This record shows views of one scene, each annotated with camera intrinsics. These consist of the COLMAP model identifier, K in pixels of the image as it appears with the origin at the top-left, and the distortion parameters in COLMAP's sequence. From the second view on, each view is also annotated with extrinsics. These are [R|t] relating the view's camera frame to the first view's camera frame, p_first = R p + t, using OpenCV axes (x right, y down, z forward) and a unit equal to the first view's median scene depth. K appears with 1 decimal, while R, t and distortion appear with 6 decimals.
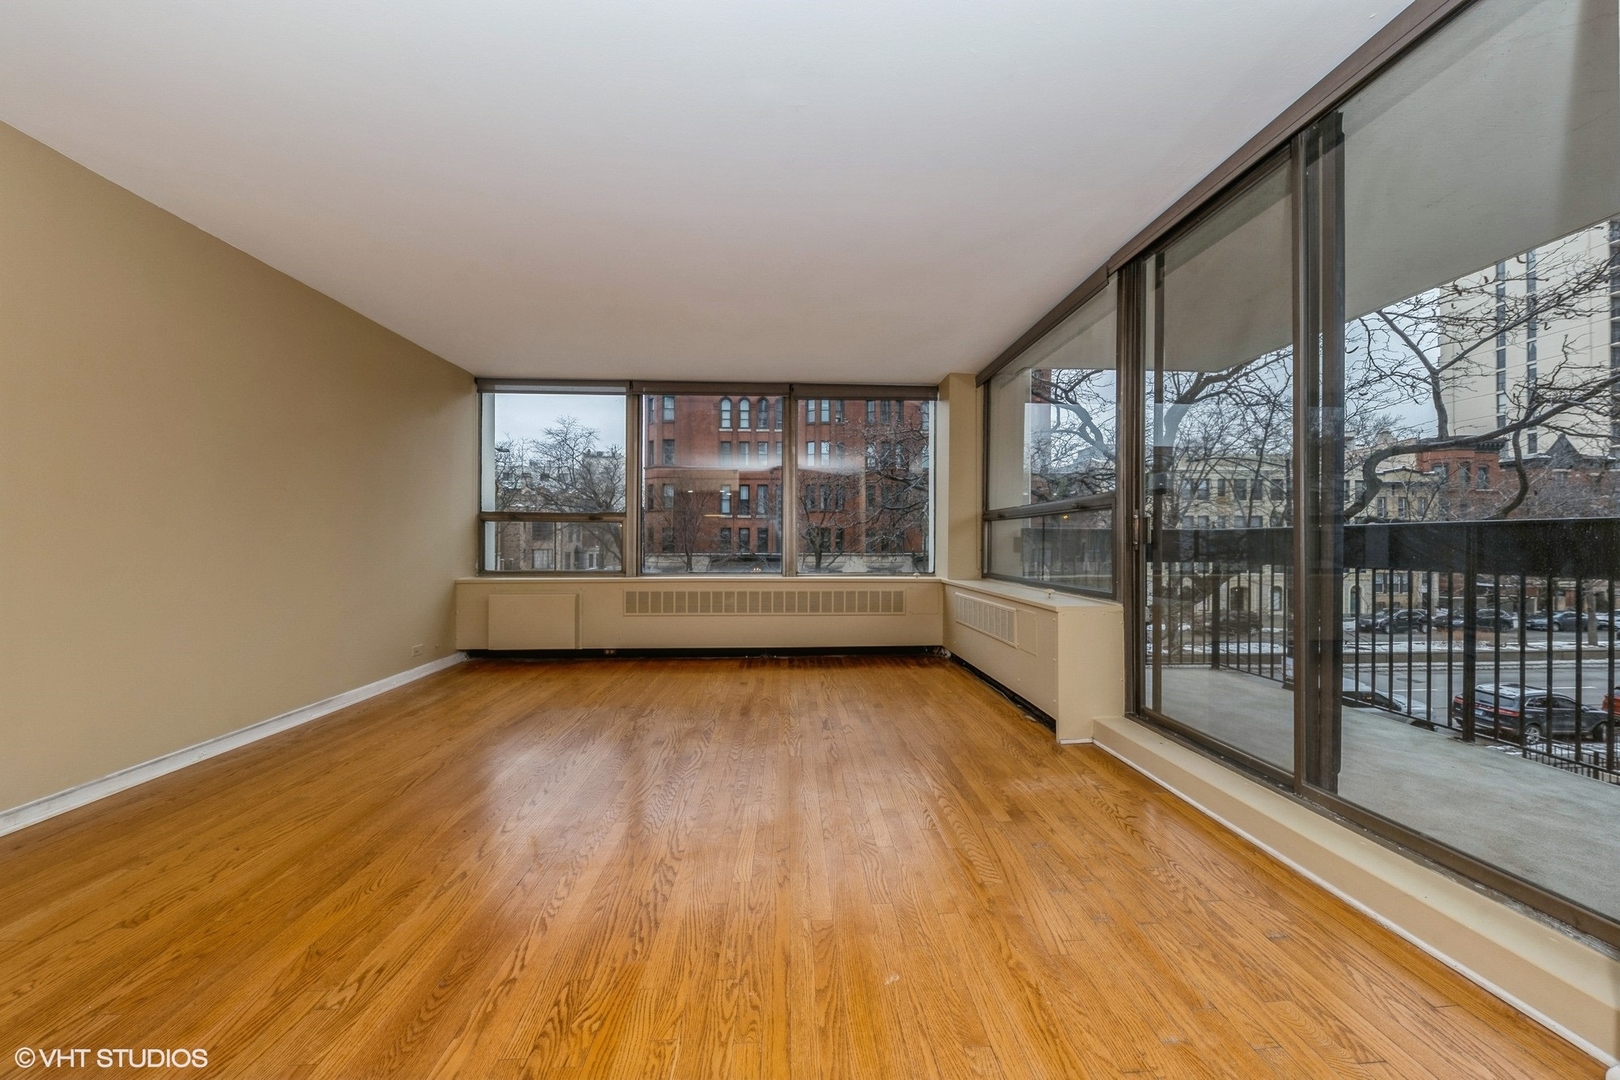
lens RADIAL K [[563.3, 0, 816.7], [0, 563.3, 545.6], [0, 0, 1]] dist [0.007686, -0.000195]
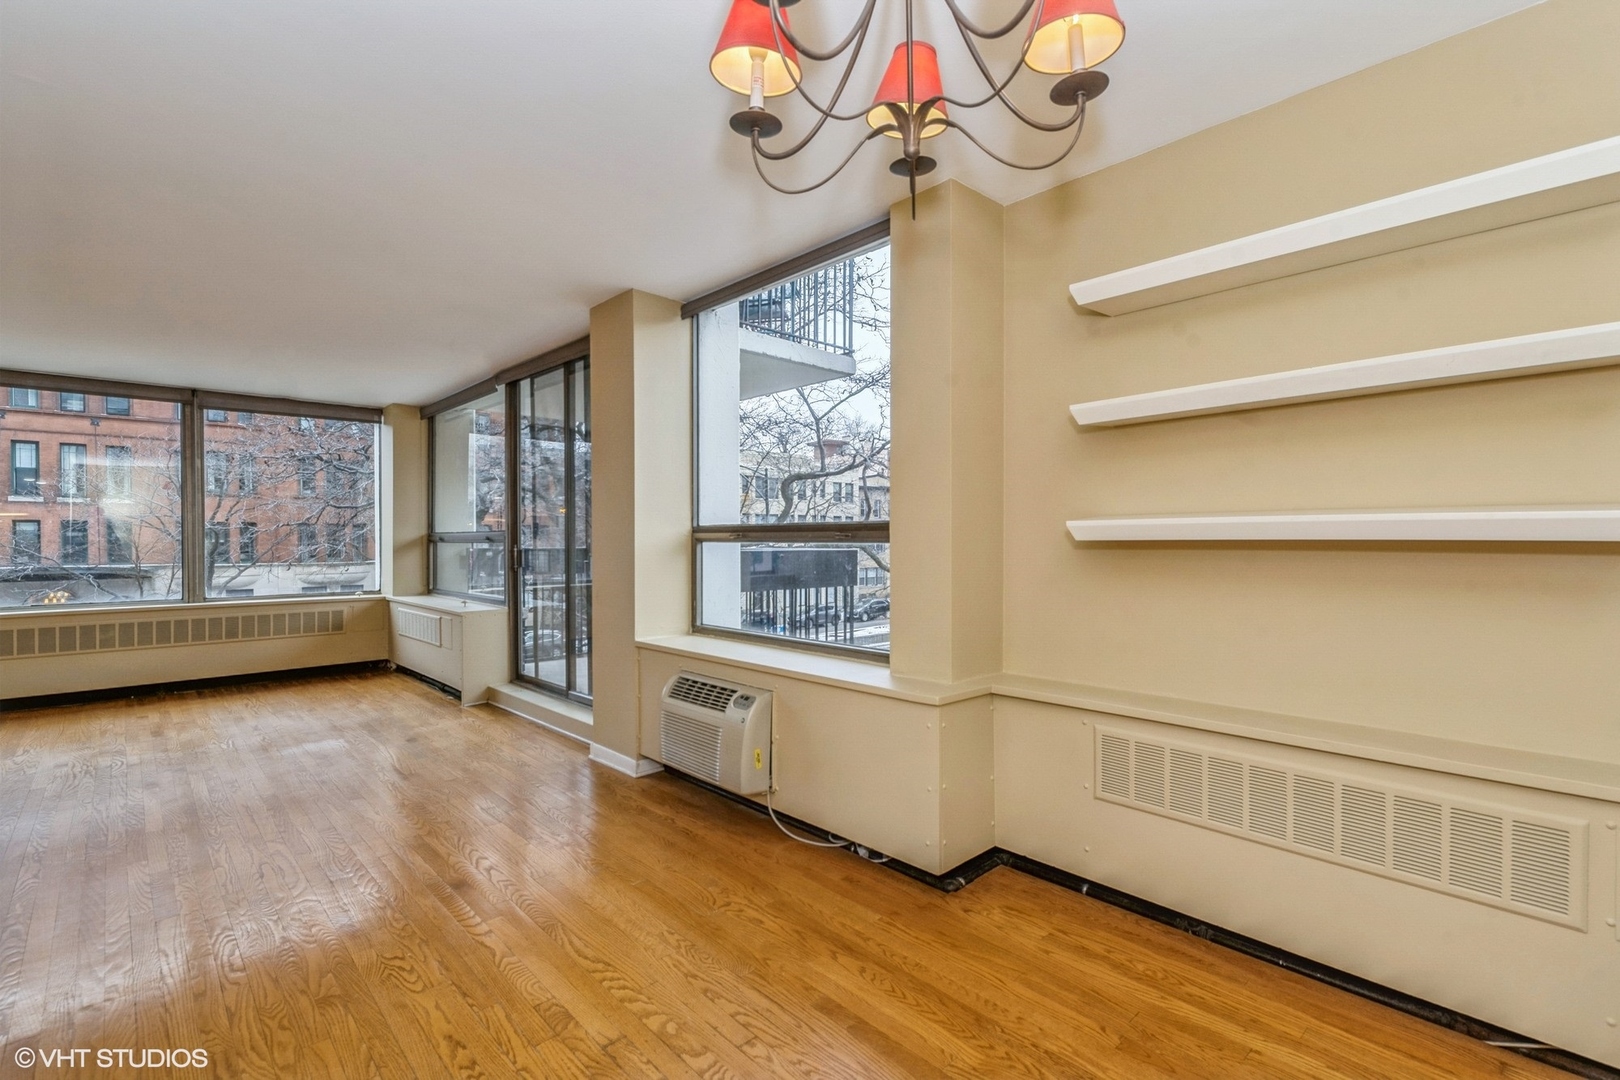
lens RADIAL K [[737.3, 0, 813.5], [0, 737.3, 539.8], [0, 0, 1]] dist [0.019911, 0.000286]
pose [[0.769681, -0.004778, 0.638410, -0.048584], [0.008198, 0.999964, -0.002400, -0.035607], [-0.638376, 0.007080, 0.769693, -0.559006]]
